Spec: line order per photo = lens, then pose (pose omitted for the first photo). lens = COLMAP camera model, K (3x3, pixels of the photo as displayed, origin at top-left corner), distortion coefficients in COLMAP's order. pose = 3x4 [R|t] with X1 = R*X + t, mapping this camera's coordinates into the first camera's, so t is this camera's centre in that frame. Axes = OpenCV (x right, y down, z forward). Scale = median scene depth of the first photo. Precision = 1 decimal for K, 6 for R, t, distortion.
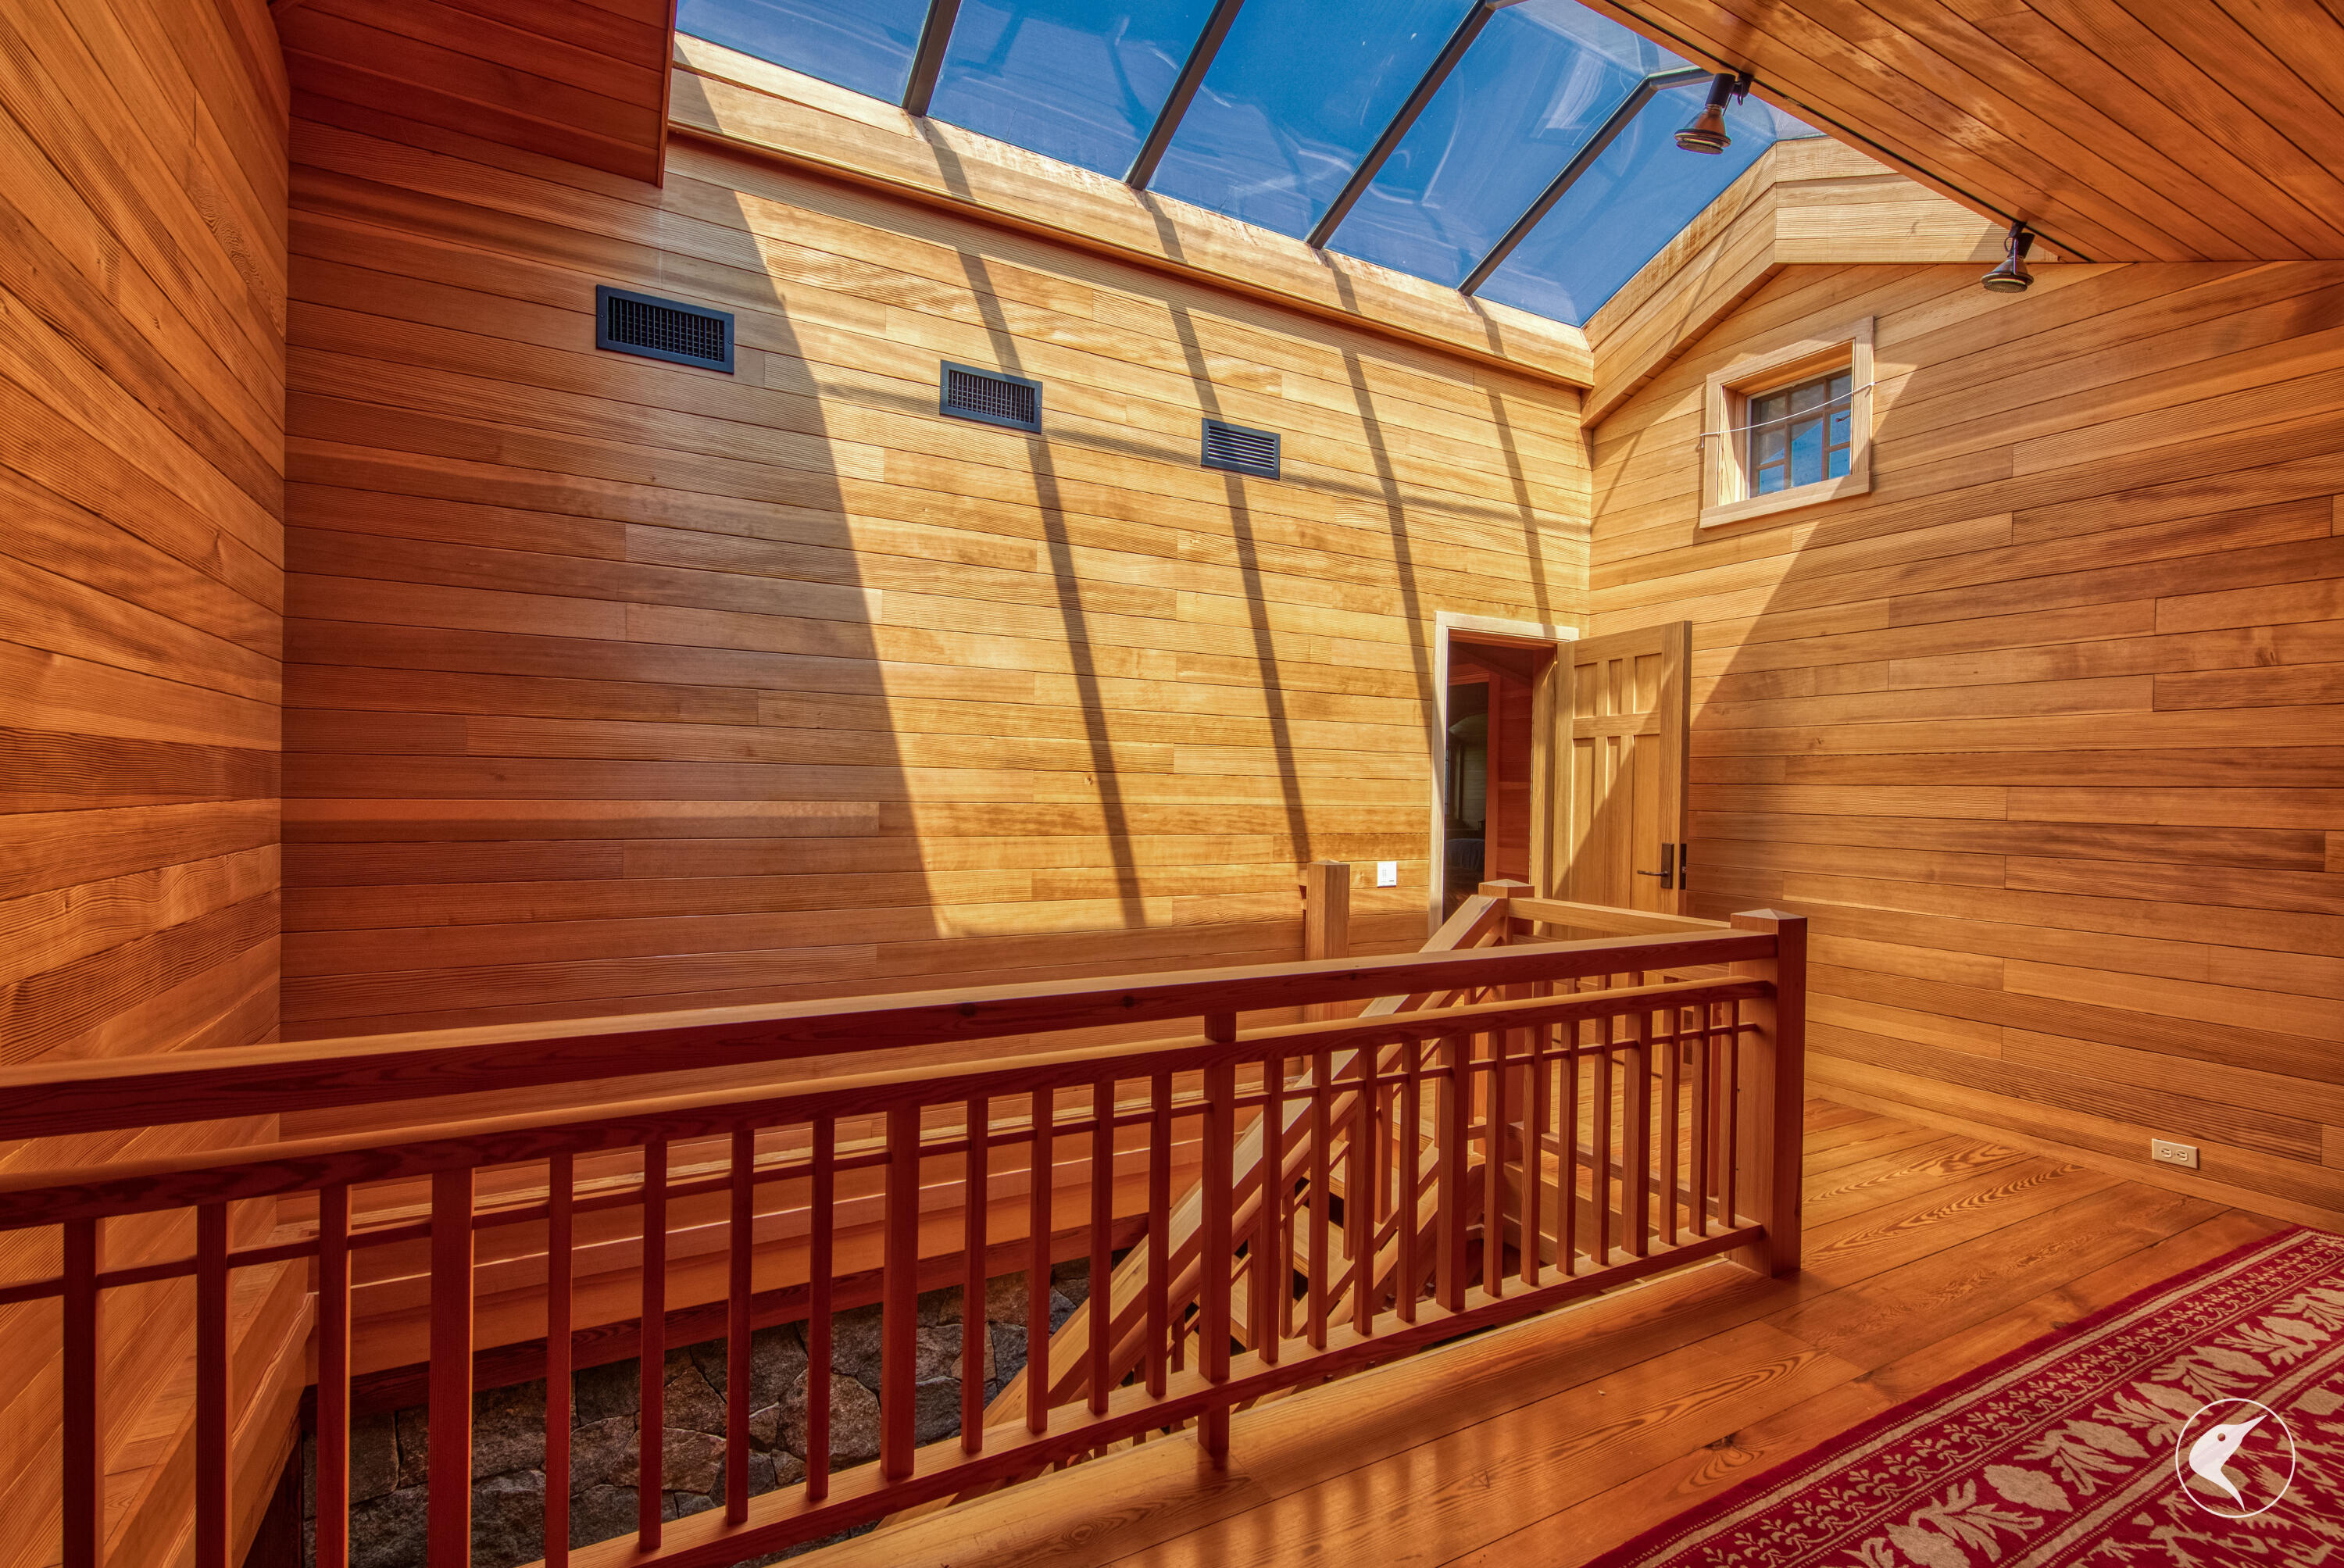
lens RADIAL K [[1047.0, 0, 1172.8], [0, 1047.0, 790.1], [0, 0, 1]] dist [0.004936, -0.001731]
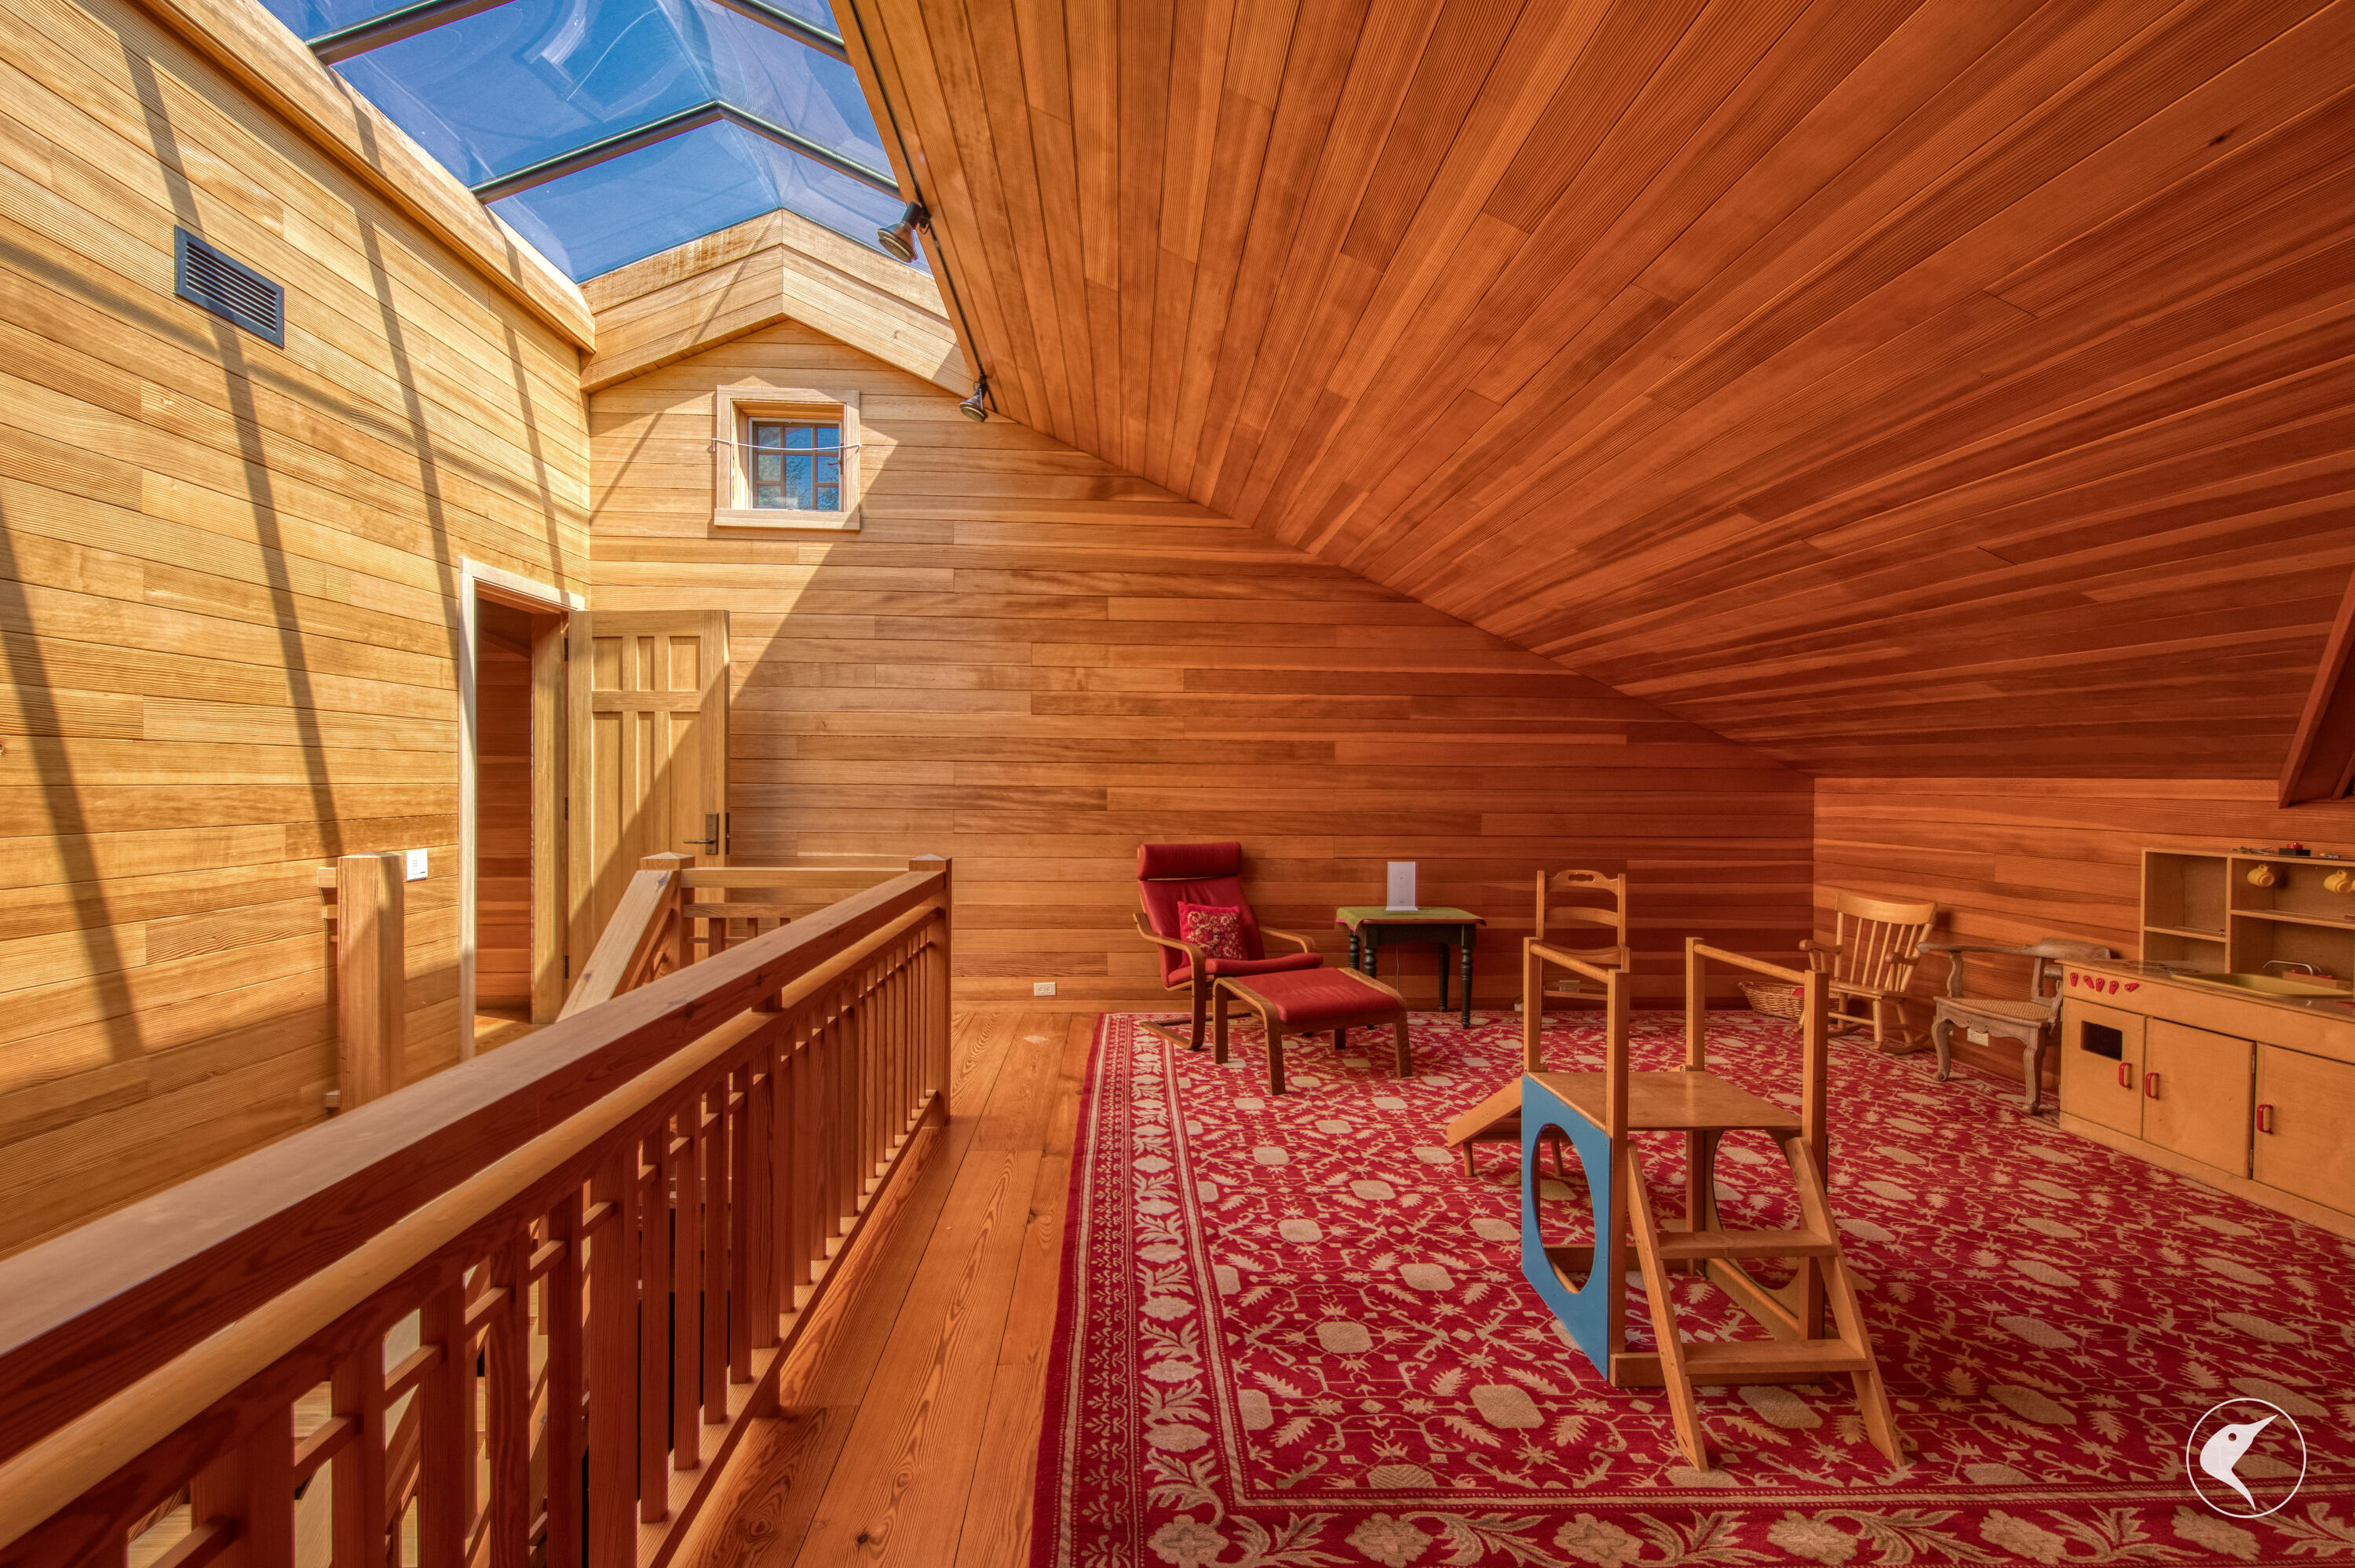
lens RADIAL K [[1051.8, 0, 1191.3], [0, 1051.8, 785.5], [0, 0, 1]] dist [0.004936, -0.001731]
pose [[0.420090, -0.018813, 0.907288, -0.323245], [0.000244, 0.999787, 0.020618, -0.000127], [-0.907483, -0.008440, 0.420005, 0.094224]]
